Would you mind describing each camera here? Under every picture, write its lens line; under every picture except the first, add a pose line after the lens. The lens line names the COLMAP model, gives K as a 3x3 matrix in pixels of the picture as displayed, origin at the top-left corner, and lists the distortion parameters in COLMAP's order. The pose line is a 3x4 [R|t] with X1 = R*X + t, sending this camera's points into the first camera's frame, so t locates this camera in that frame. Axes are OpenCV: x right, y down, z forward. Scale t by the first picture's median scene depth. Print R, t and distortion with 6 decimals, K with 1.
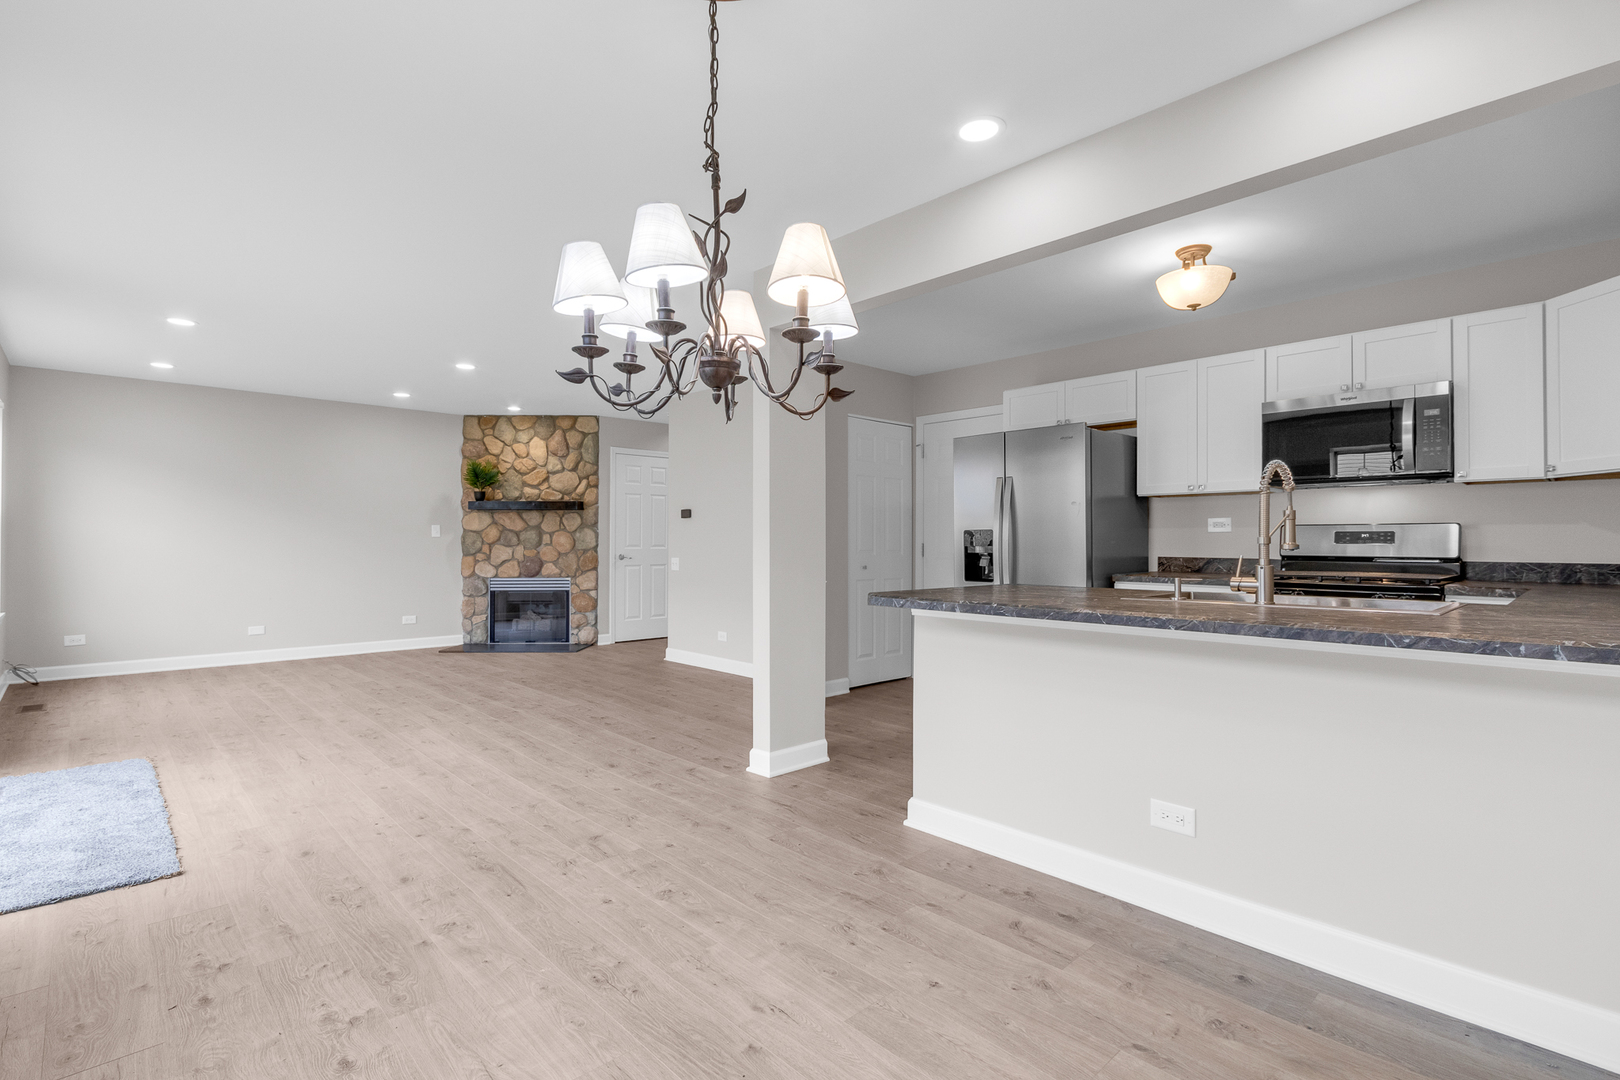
lens RADIAL K [[761.3, 0, 820.6], [0, 761.3, 541.3], [0, 0, 1]] dist [-0.008189, 0.000408]
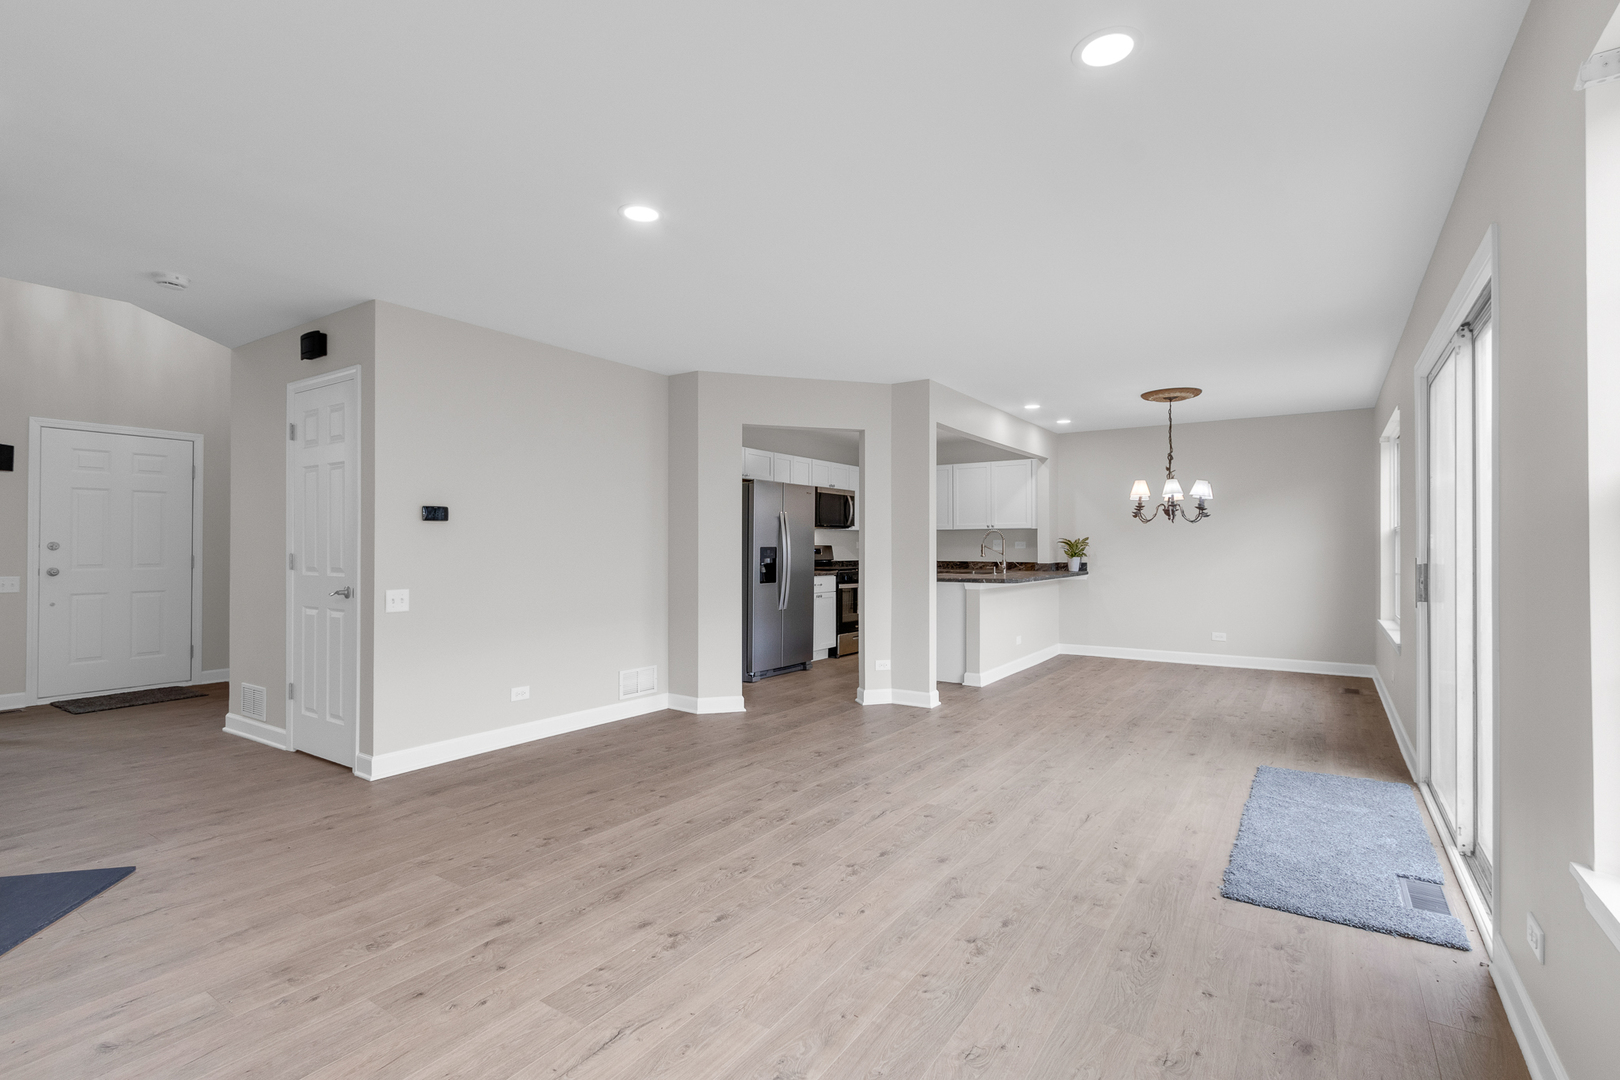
lens RADIAL K [[761.3, 0, 802.6], [0, 761.3, 526.4], [0, 0, 1]] dist [-0.008189, 0.000408]
pose [[-0.206477, 0.023808, 0.978162, -1.535663], [-0.002530, 0.999688, -0.024866, -0.021313], [-0.978448, -0.007609, -0.206353, 1.570358]]
